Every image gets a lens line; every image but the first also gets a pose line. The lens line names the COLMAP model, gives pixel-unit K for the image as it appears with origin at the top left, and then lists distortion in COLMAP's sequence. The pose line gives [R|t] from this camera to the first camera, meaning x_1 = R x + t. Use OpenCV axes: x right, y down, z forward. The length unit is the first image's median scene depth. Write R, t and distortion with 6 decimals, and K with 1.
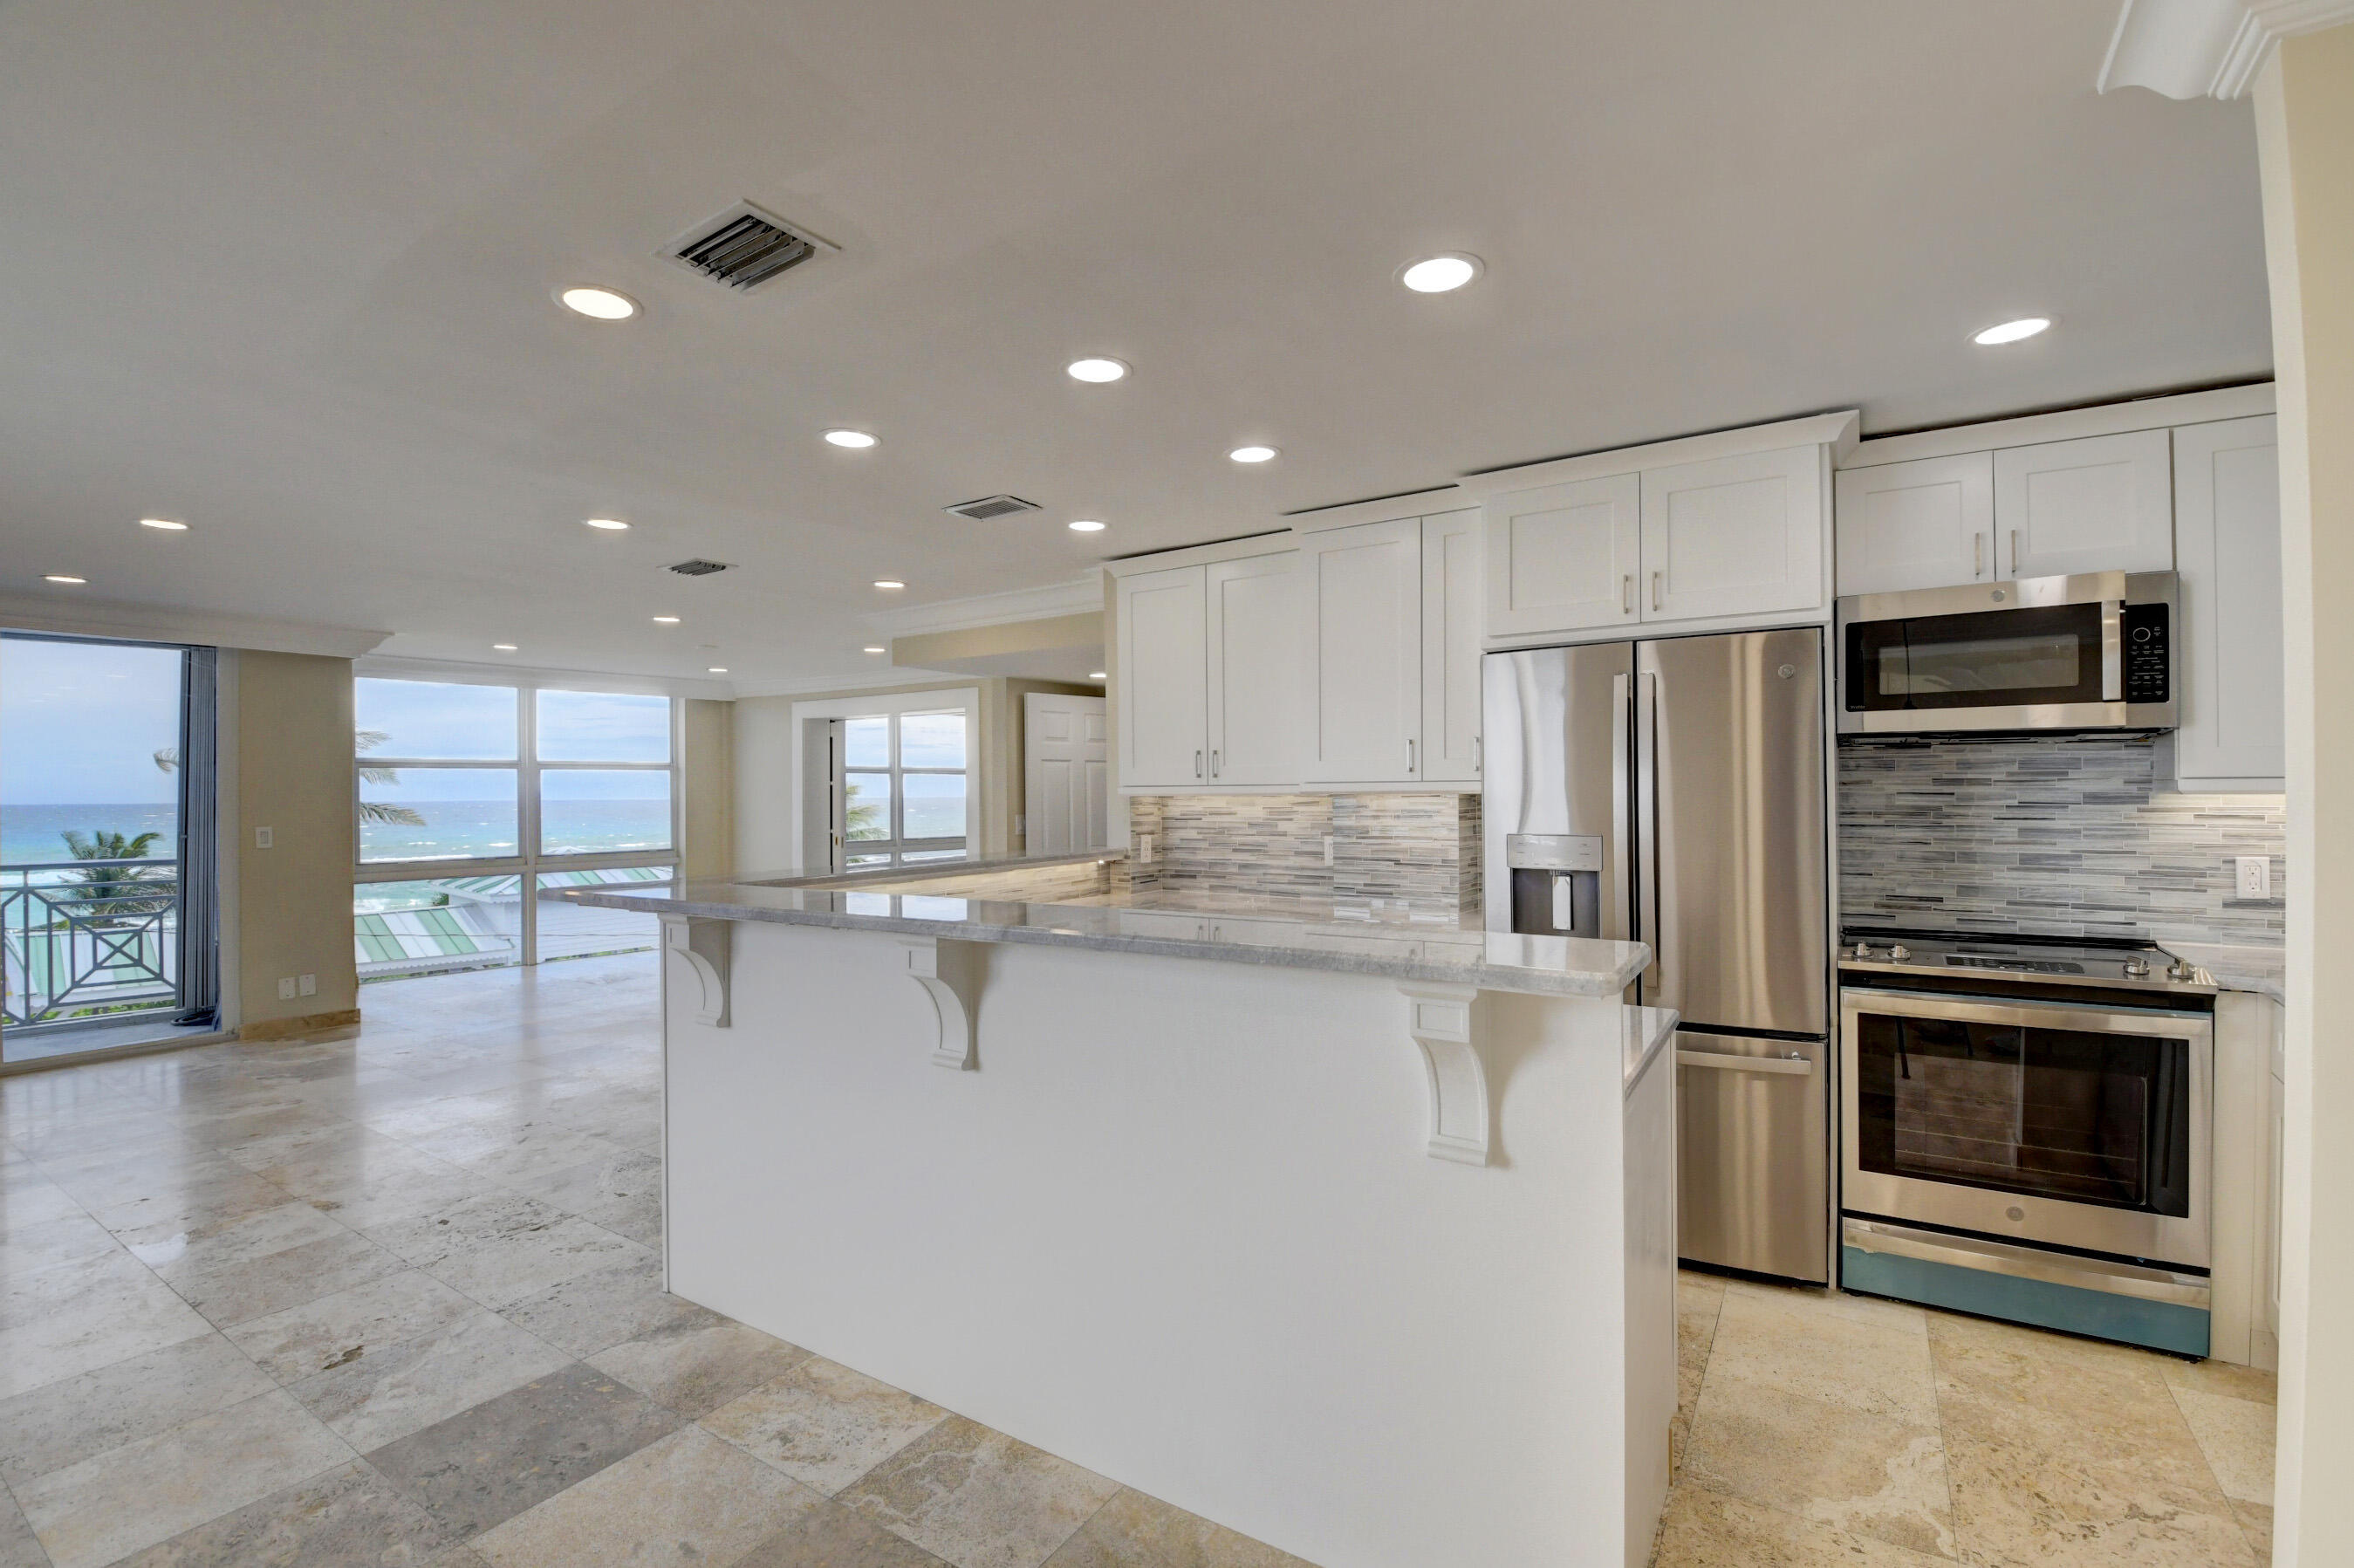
lens RADIAL K [[1037.6, 0, 1173.1], [0, 1037.6, 787.4], [0, 0, 1]] dist [0.003517, -0.018320]
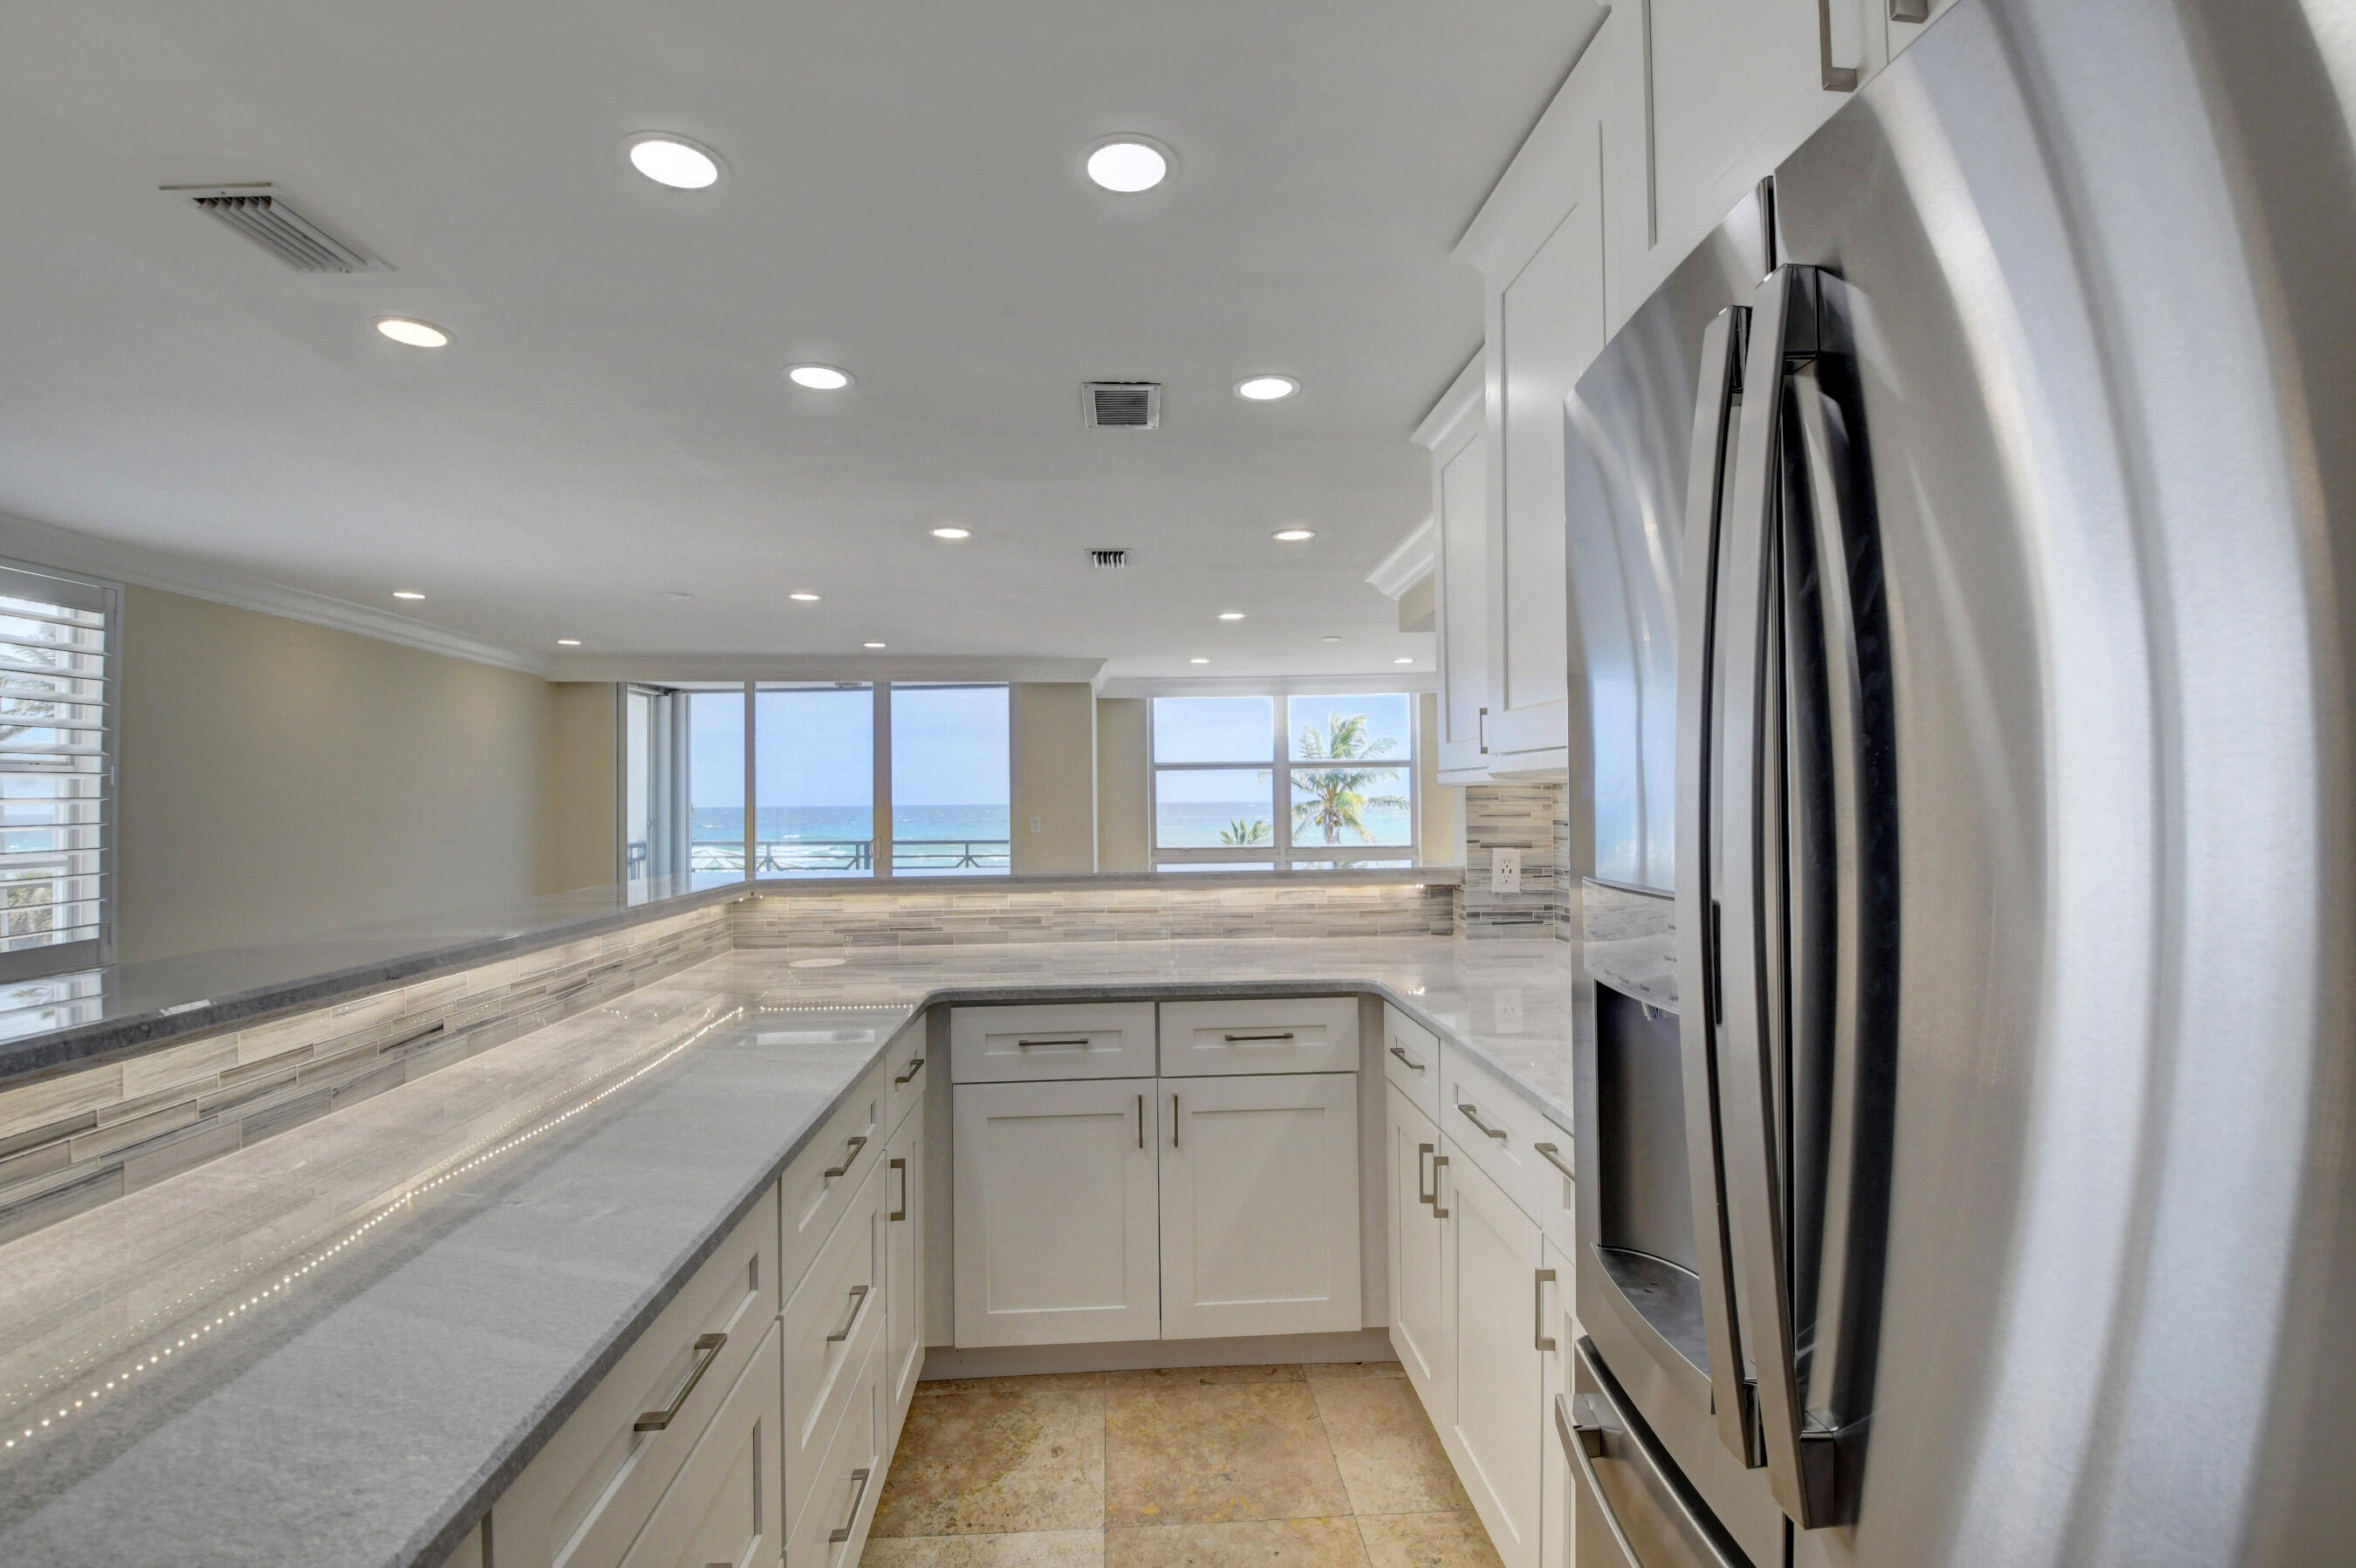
lens RADIAL K [[1038.5, 0, 1175.1], [0, 1038.5, 787.8], [0, 0, 1]] dist [0.003517, -0.018320]
pose [[0.595149, -0.008654, -0.803569, 0.434646], [0.010050, 0.999944, -0.003326, 0.011462], [0.803553, -0.006097, 0.595202, 0.558589]]
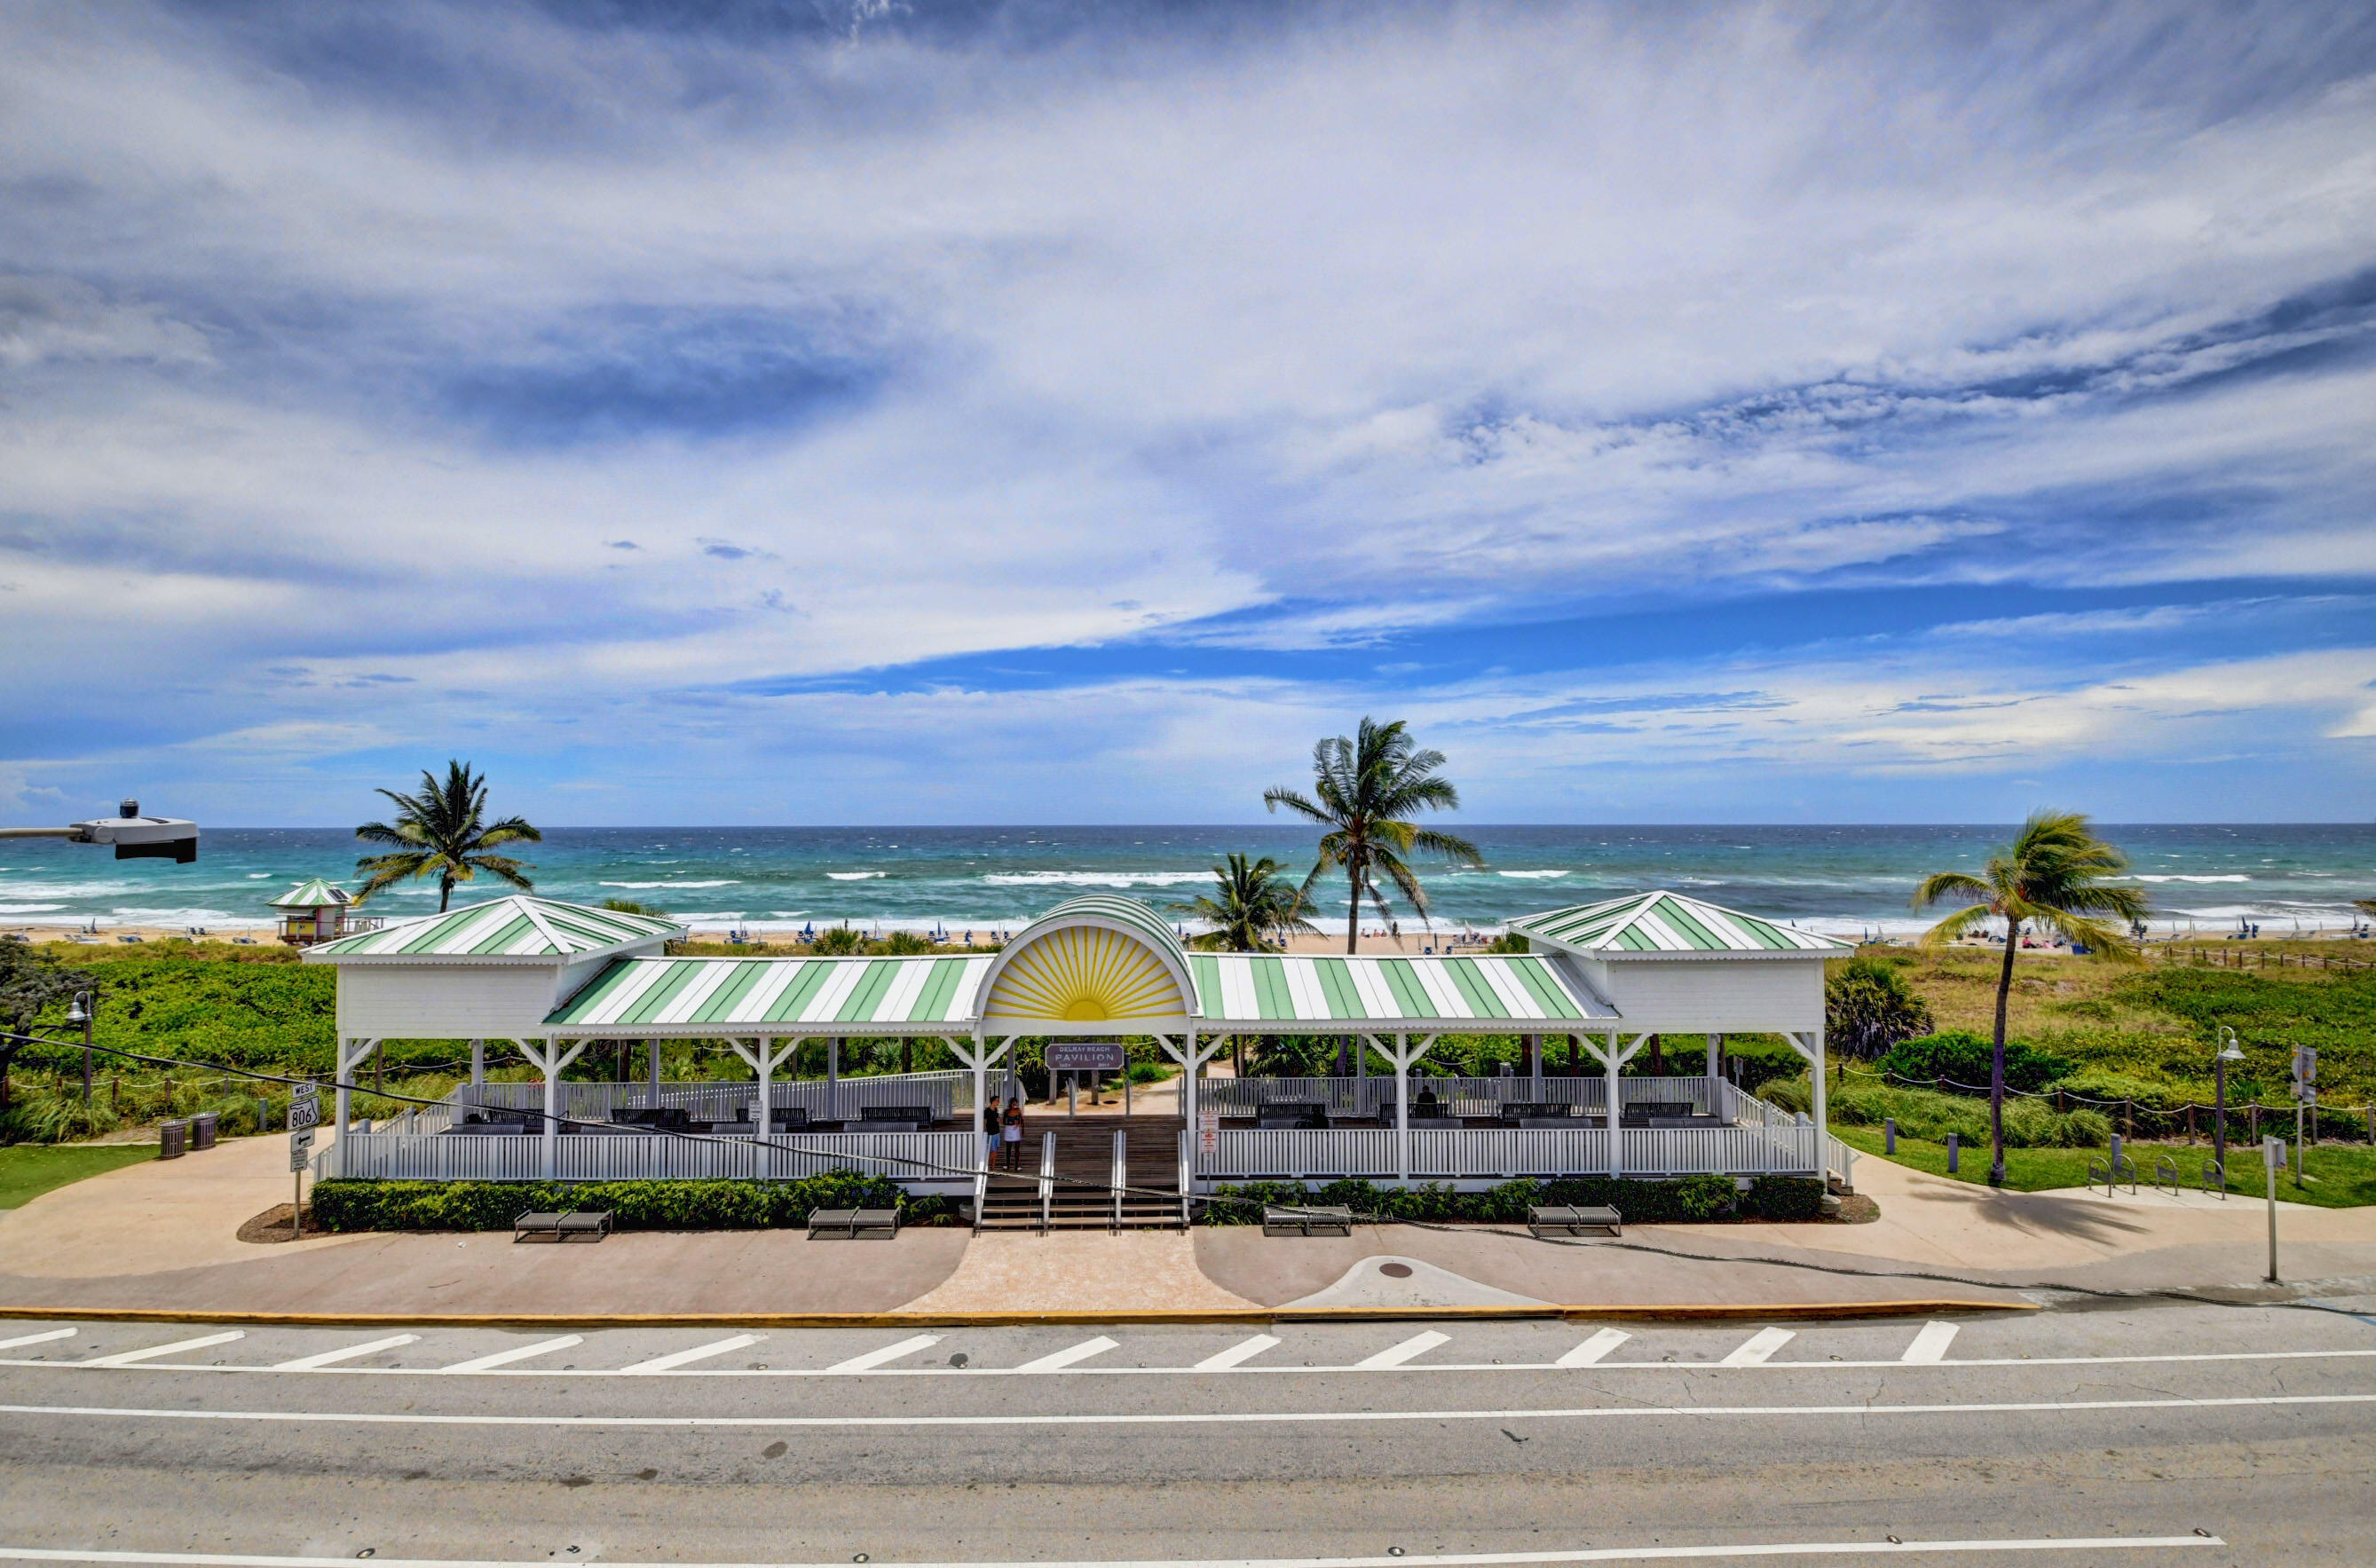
lens RADIAL K [[1047.2, 0, 1184.6], [0, 1047.2, 786.7], [0, 0, 1]] dist [0.003517, -0.018320]
pose [[0.662295, -0.020725, -0.748957, -1.795493], [0.002533, 0.999674, -0.025423, -0.030465], [0.749239, 0.014940, 0.662131, 1.518742]]
